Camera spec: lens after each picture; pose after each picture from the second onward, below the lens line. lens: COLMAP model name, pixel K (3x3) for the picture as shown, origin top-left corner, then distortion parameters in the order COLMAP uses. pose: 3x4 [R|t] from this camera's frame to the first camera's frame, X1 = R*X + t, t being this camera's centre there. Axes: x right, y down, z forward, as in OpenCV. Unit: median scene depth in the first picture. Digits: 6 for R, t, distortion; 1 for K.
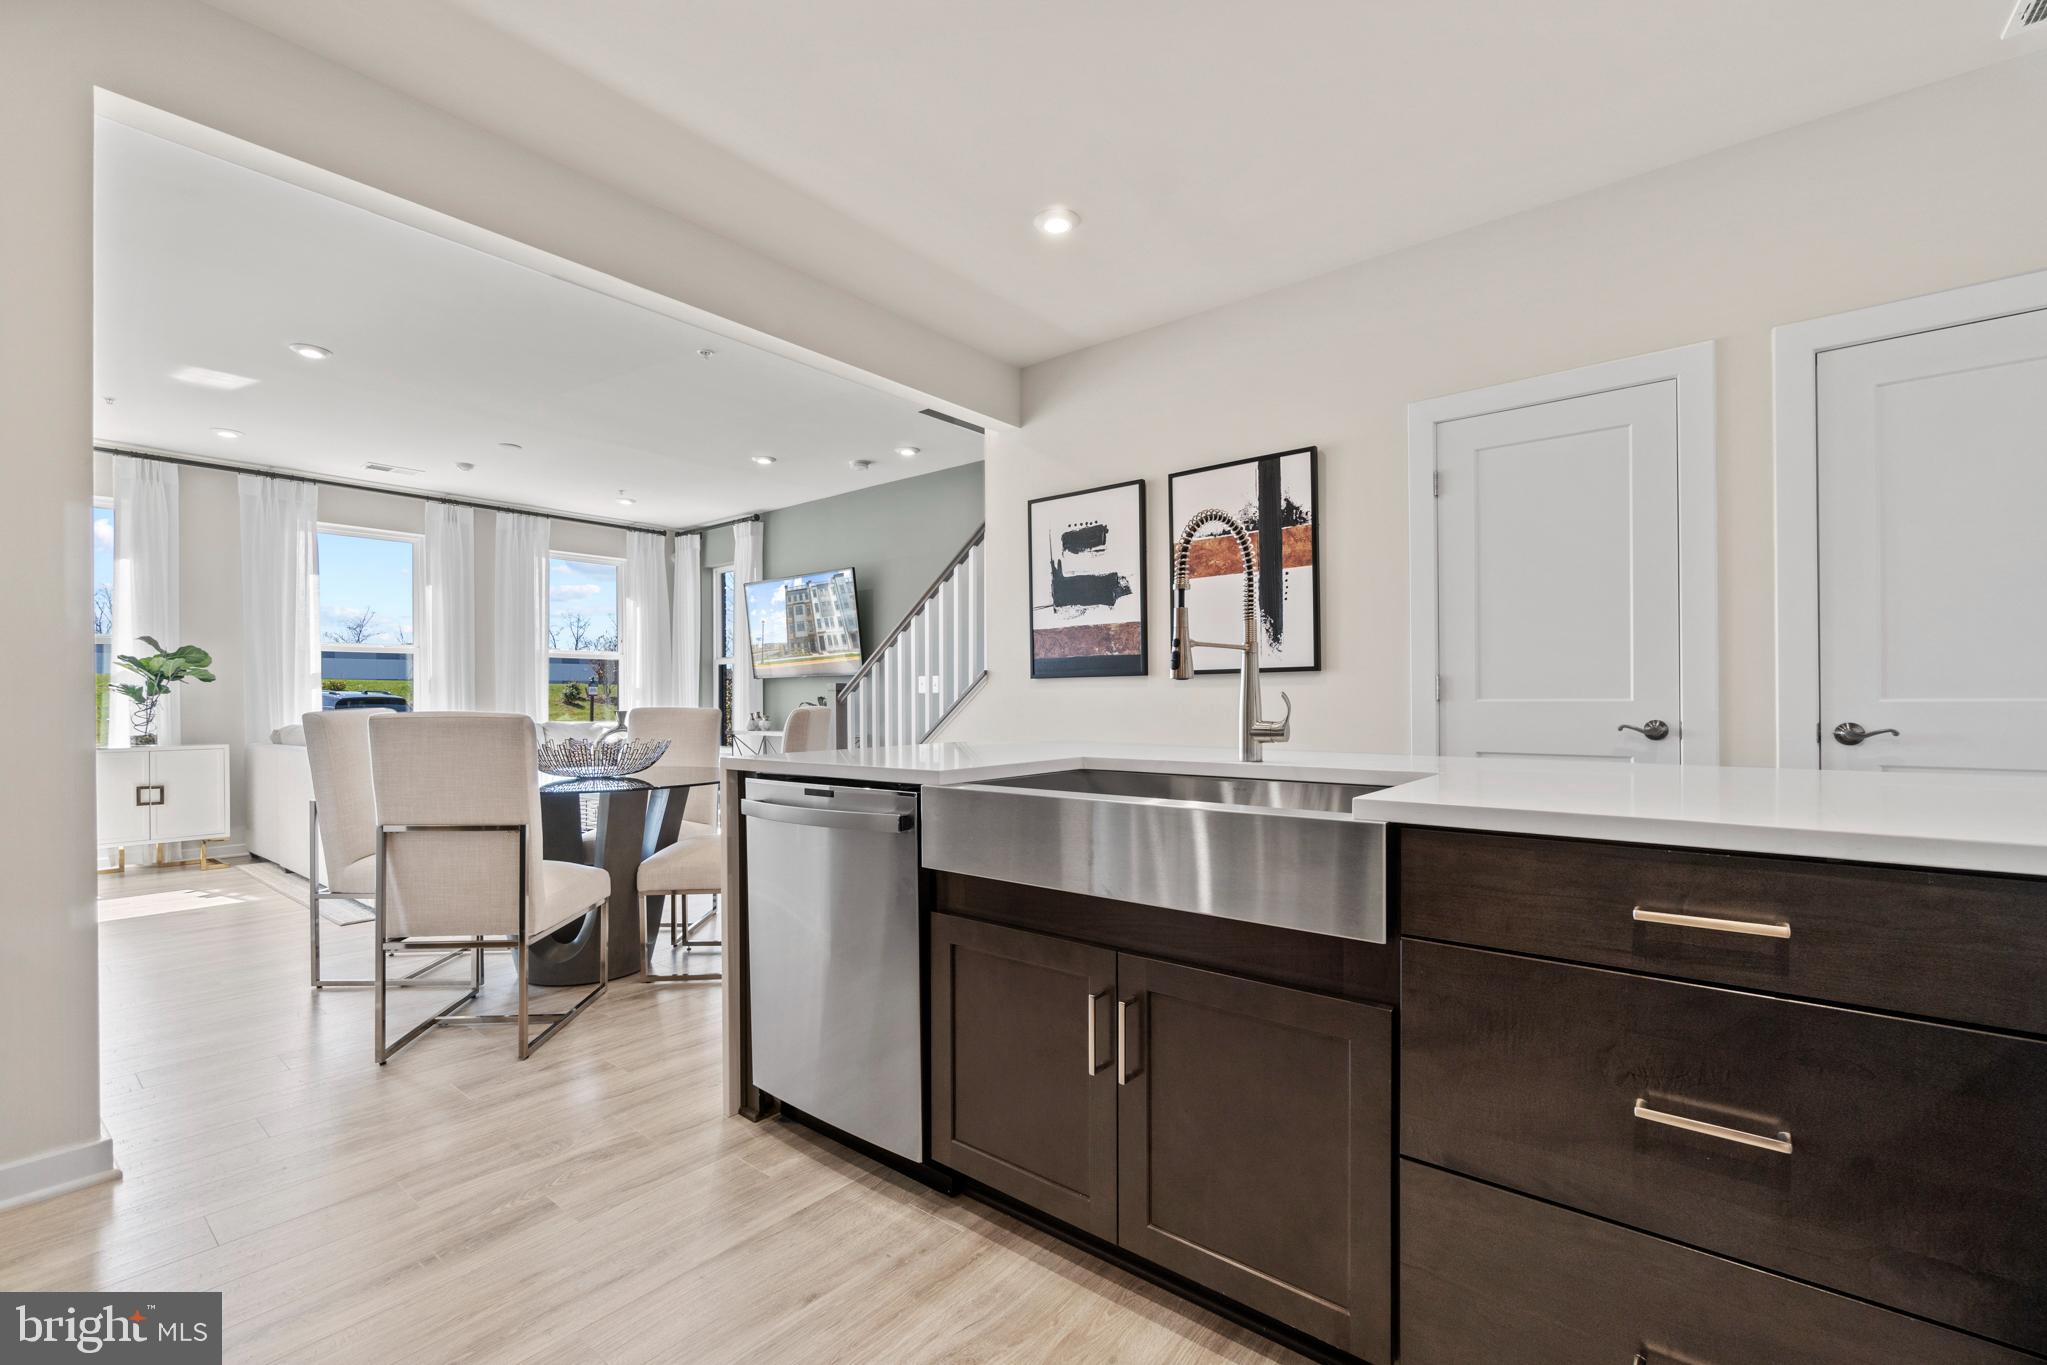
lens RADIAL K [[886.5, 0, 1019.0], [0, 886.5, 697.9], [0, 0, 1]] dist [-0.011839, 0.004373]
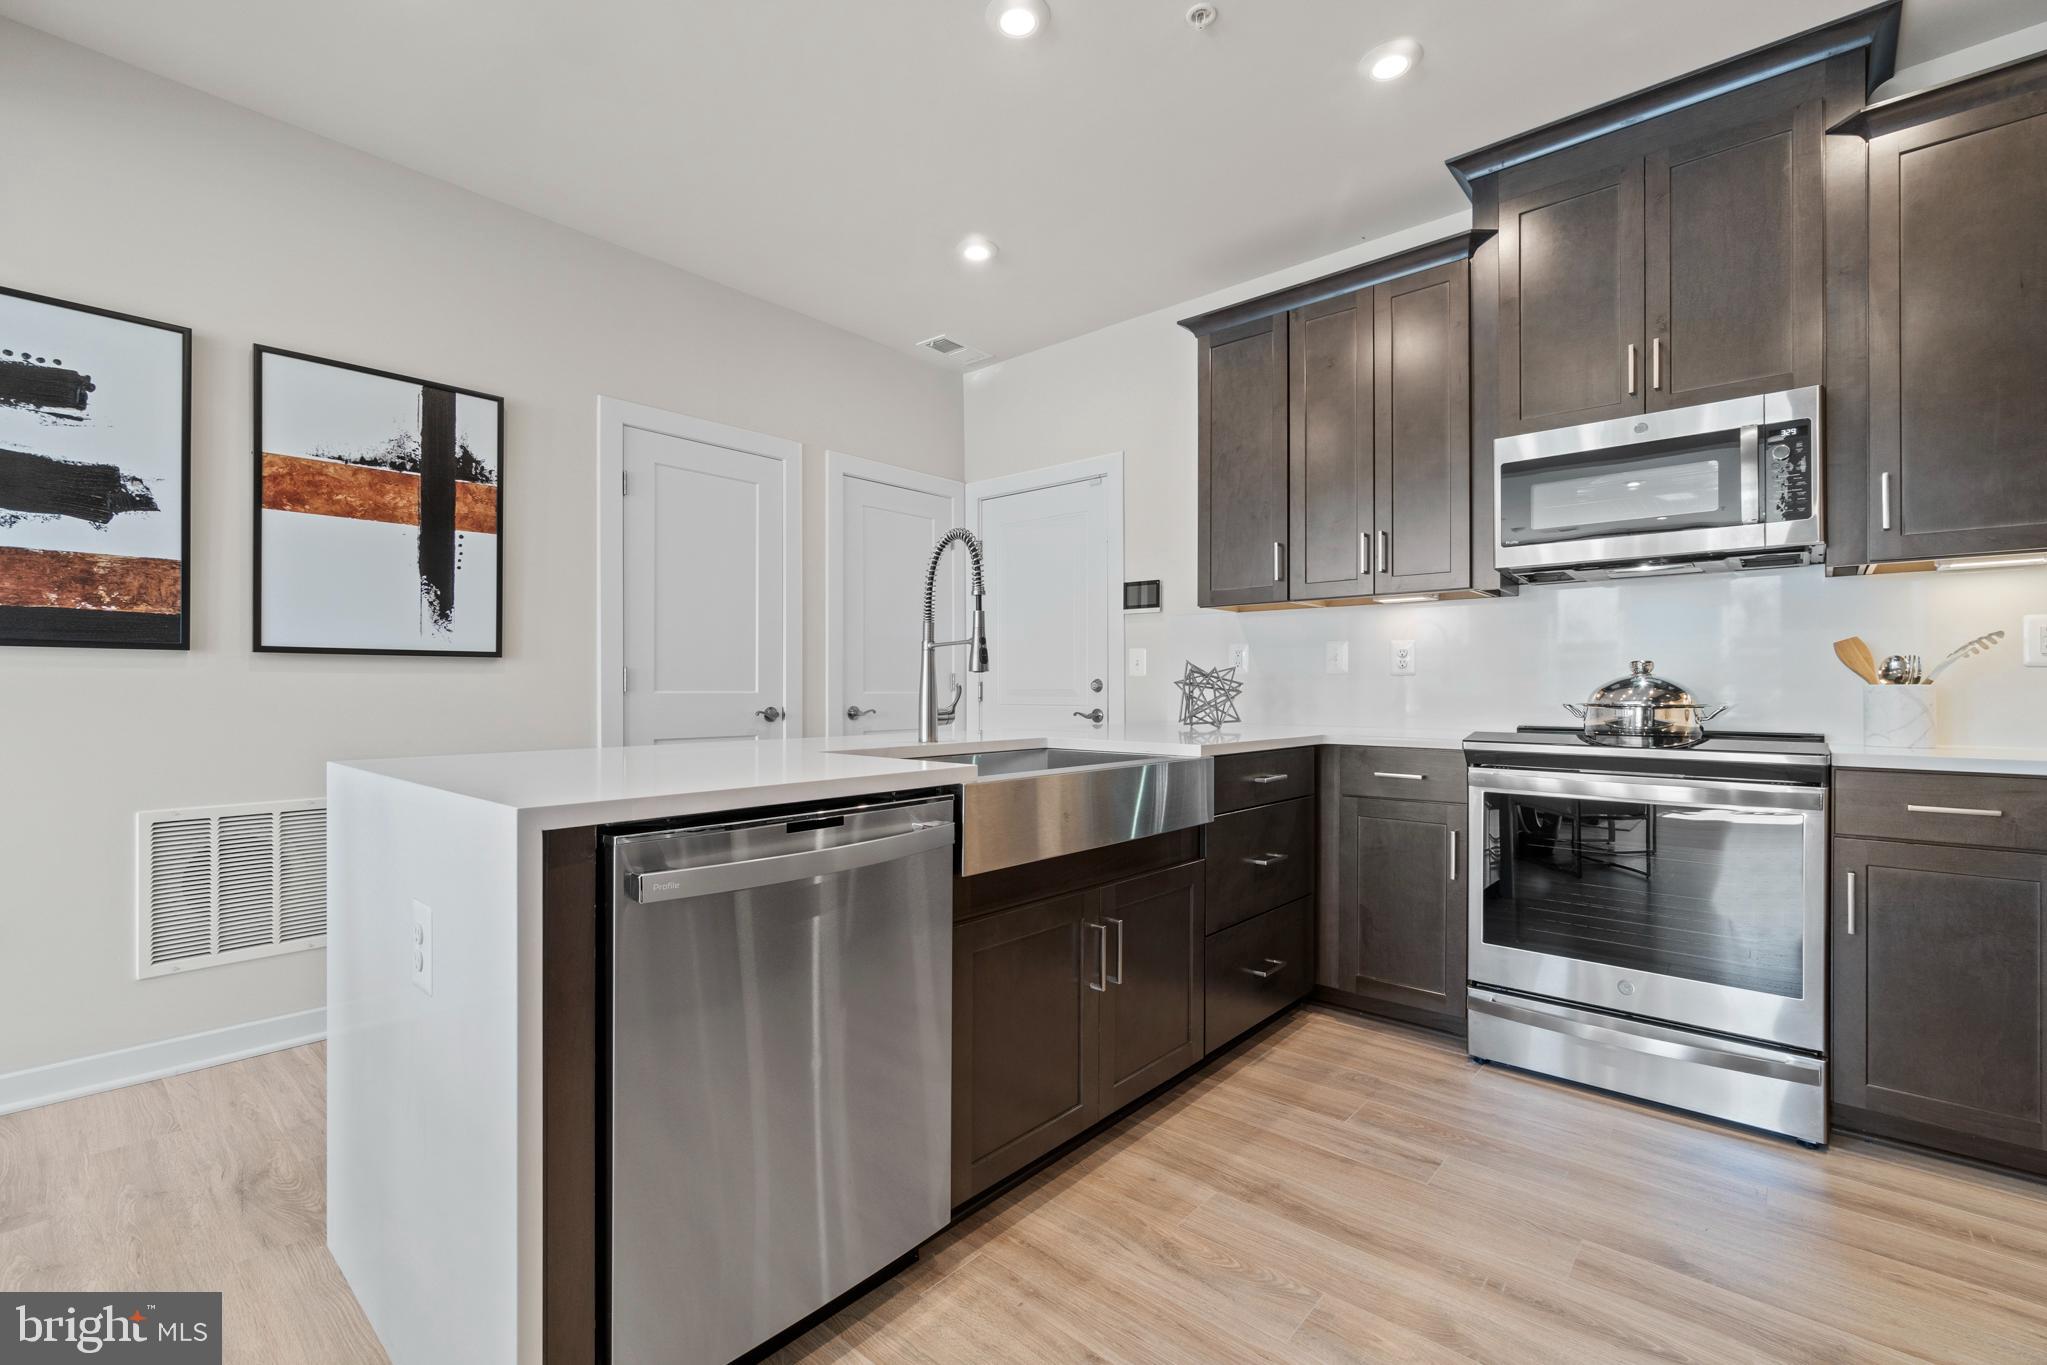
lens RADIAL K [[886.5, 0, 1004.8], [0, 886.5, 689.4], [0, 0, 1]] dist [-0.011839, 0.004373]
pose [[0.043755, 0.006449, 0.999021, -0.399679], [-0.002851, 0.999976, -0.006330, 0.003989], [-0.999038, -0.002571, 0.043773, 0.371747]]
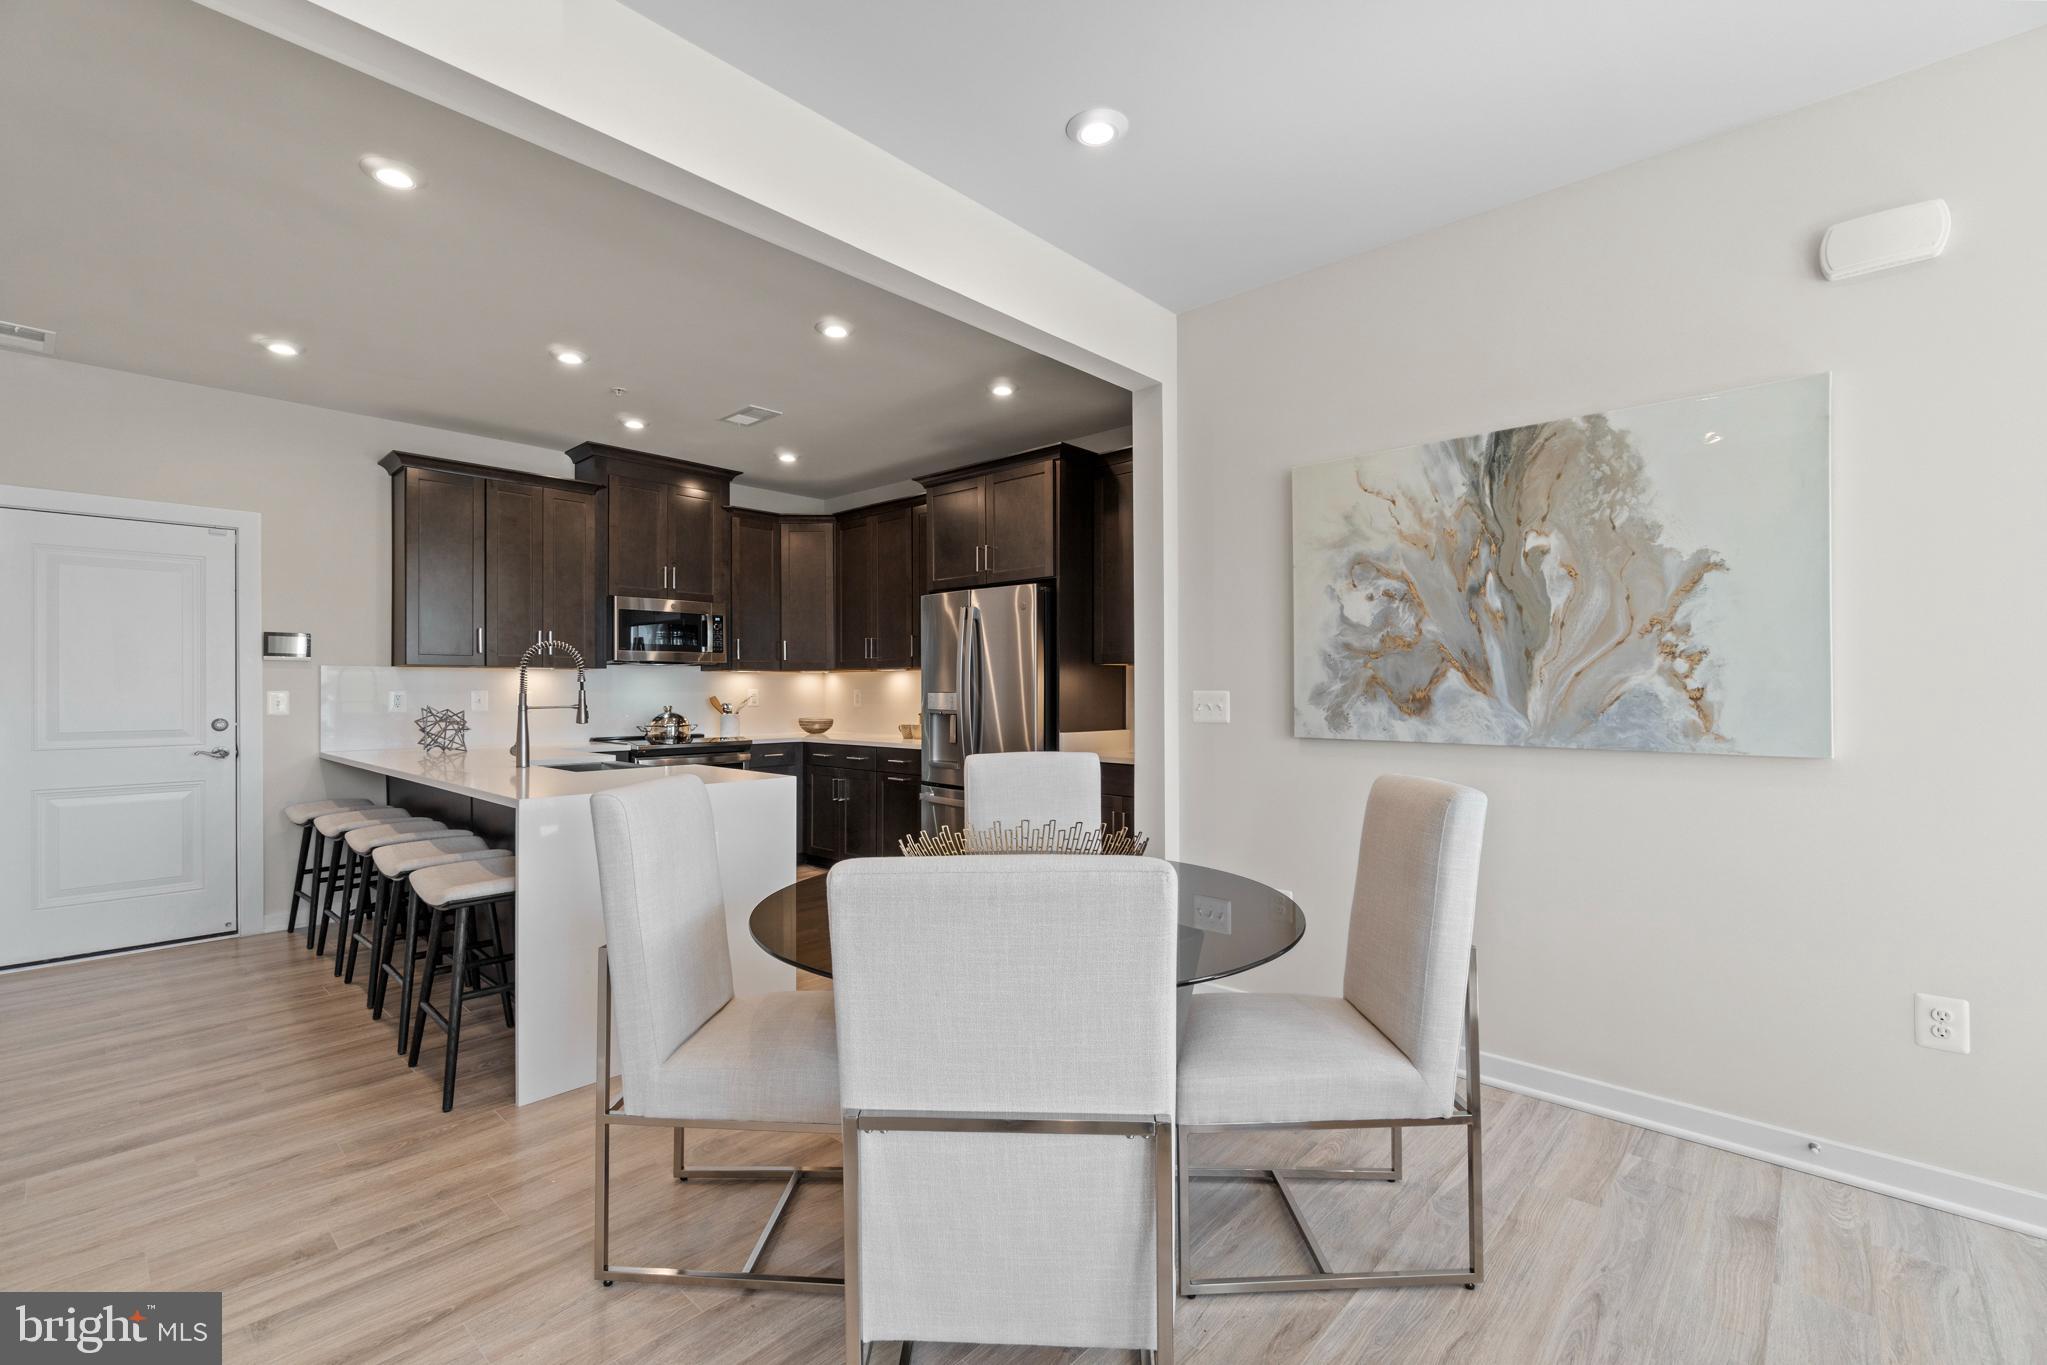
lens RADIAL K [[886.5, 0, 1020.9], [0, 886.5, 685.3], [0, 0, 1]] dist [-0.011839, 0.004373]
pose [[-0.998575, 0.008248, 0.052728, -0.403883], [0.007926, 0.999949, -0.006322, -0.037013], [-0.052777, -0.005895, -0.998589, 1.259086]]
